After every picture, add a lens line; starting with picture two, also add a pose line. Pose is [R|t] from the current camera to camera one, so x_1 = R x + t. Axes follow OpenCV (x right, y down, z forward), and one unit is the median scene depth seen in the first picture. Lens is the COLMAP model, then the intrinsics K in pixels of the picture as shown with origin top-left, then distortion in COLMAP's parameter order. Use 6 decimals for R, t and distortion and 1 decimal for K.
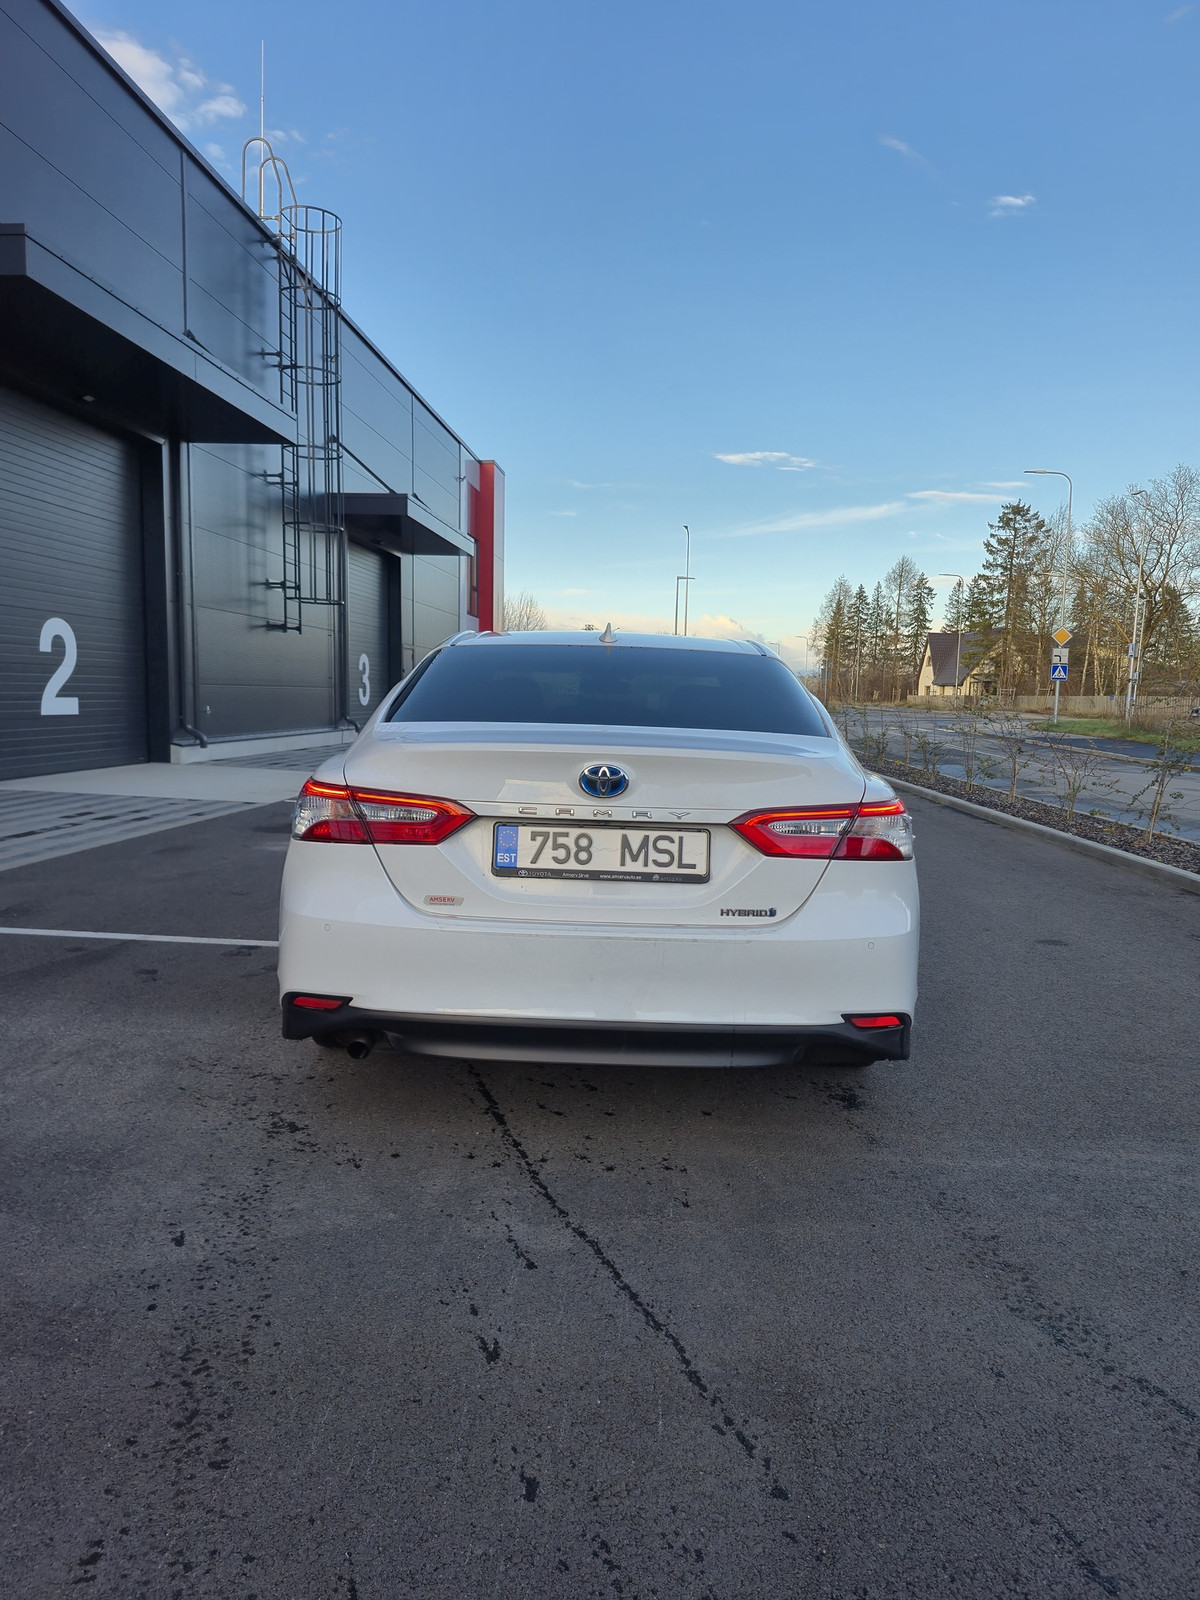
lens RADIAL K [[1103.0, 0, 600.0], [0, 1103.0, 800.0], [0, 0, 1]] dist [0.122347, -0.137074]
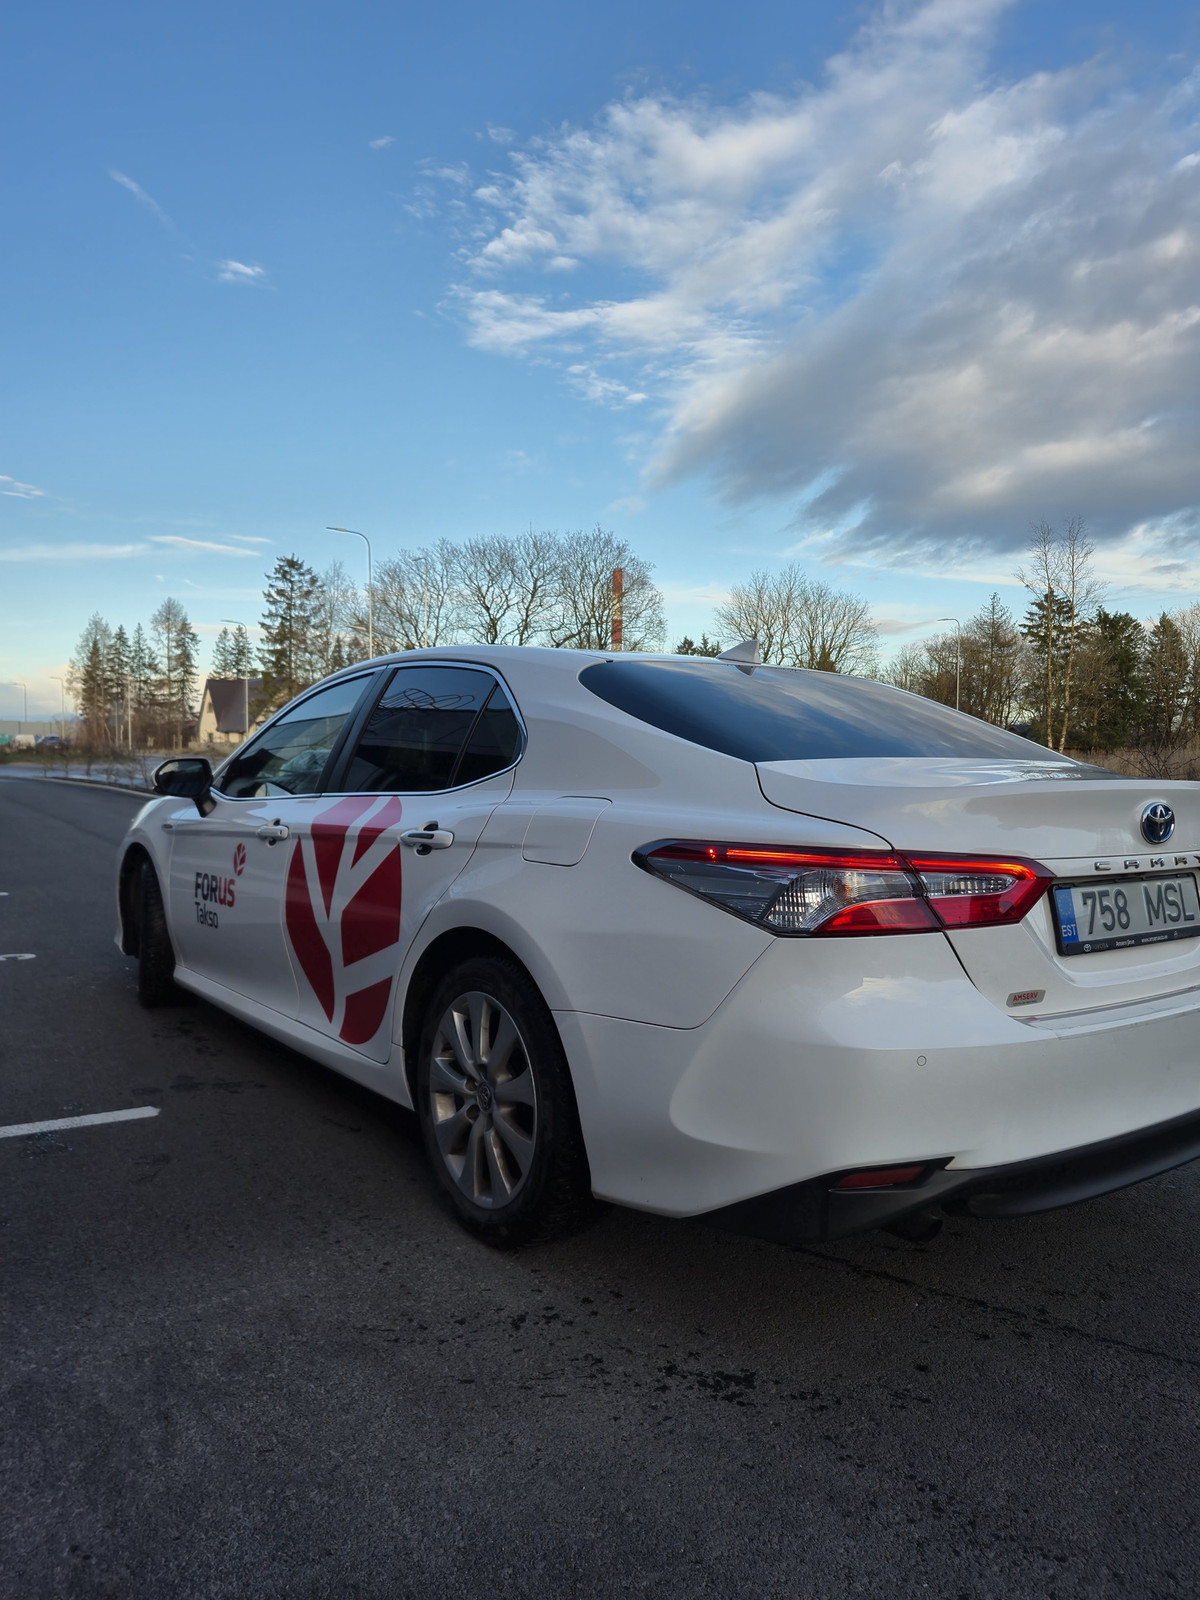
lens RADIAL K [[1114.5, 0, 631.7], [0, 1114.5, 802.1], [0, 0, 1]] dist [0.011457, 0.000257]
pose [[0.799569, -0.039145, 0.599297, -0.743864], [0.062838, 0.997849, -0.018659, -0.039172], [-0.597277, 0.052577, 0.800310, 0.524156]]
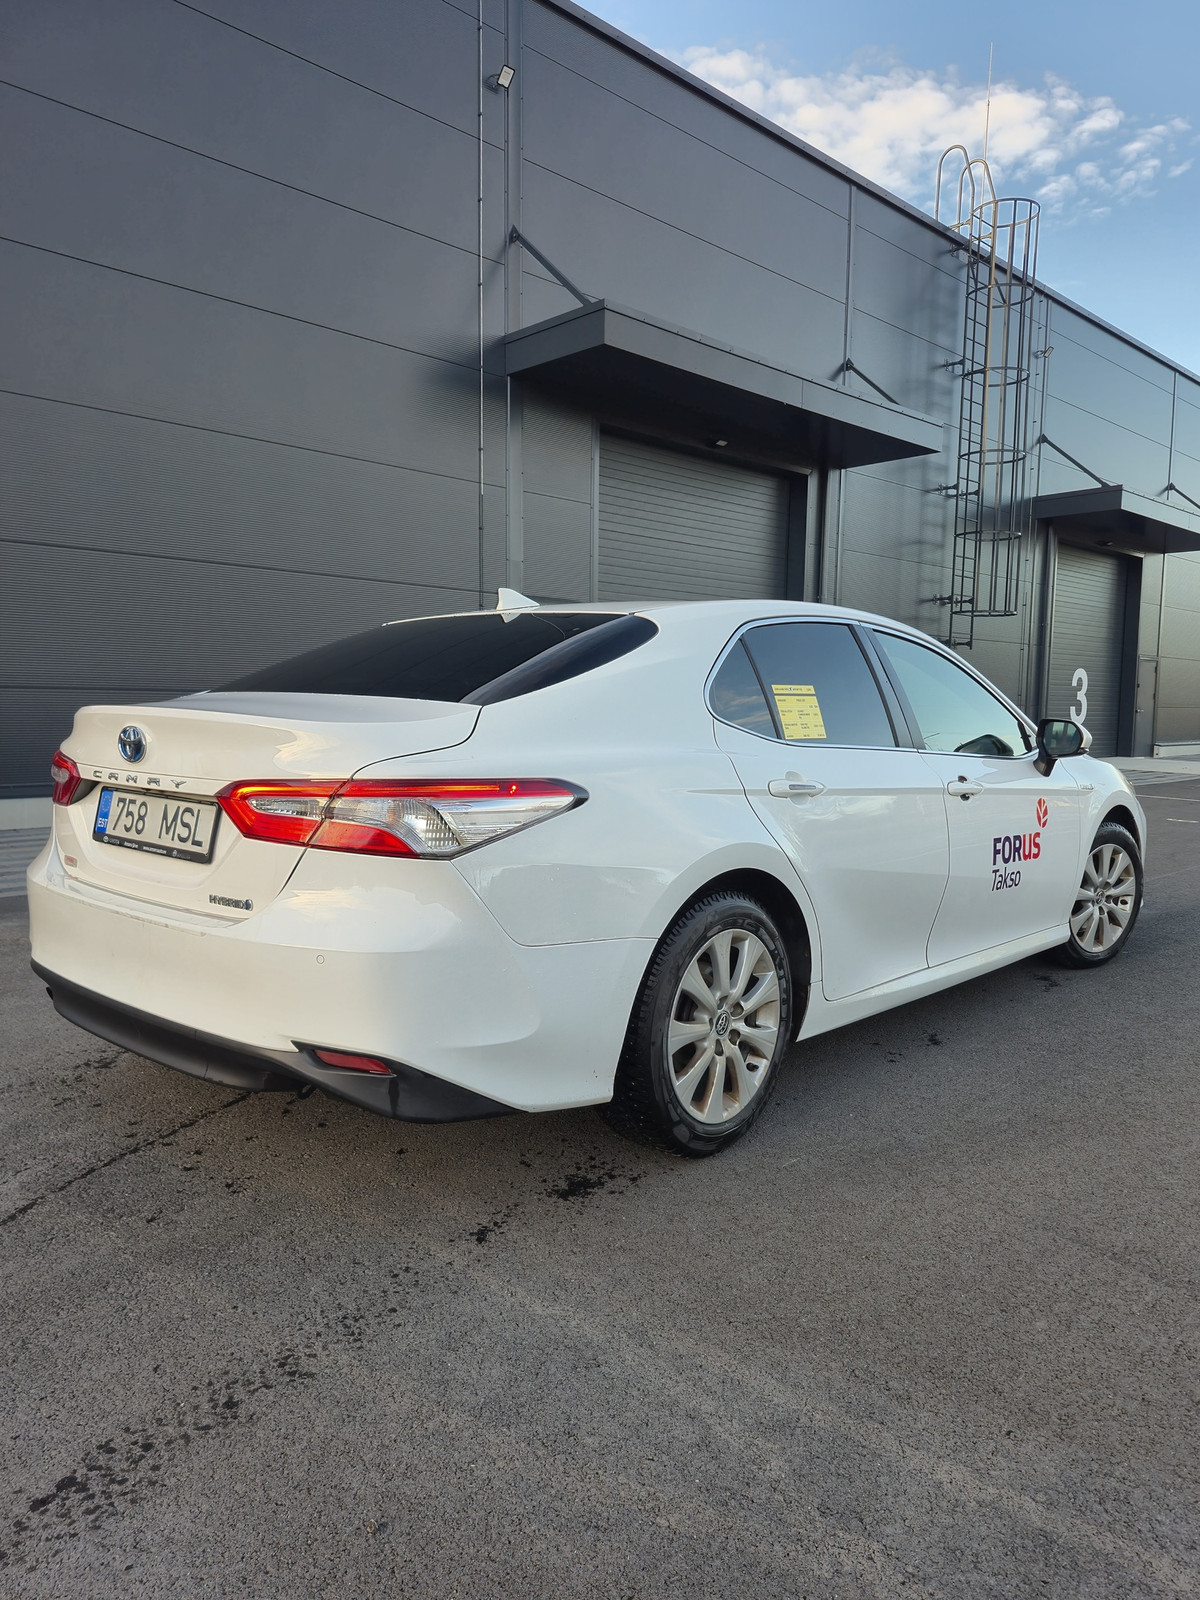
lens RADIAL K [[1103.0, 0, 600.0], [0, 1103.0, 800.0], [0, 0, 1]] dist [0.122347, -0.137074]
pose [[0.749031, 0.040352, -0.661305, 0.859432], [-0.057065, 0.998364, -0.003715, 0.009706], [0.660073, 0.040520, 0.750108, 0.508324]]
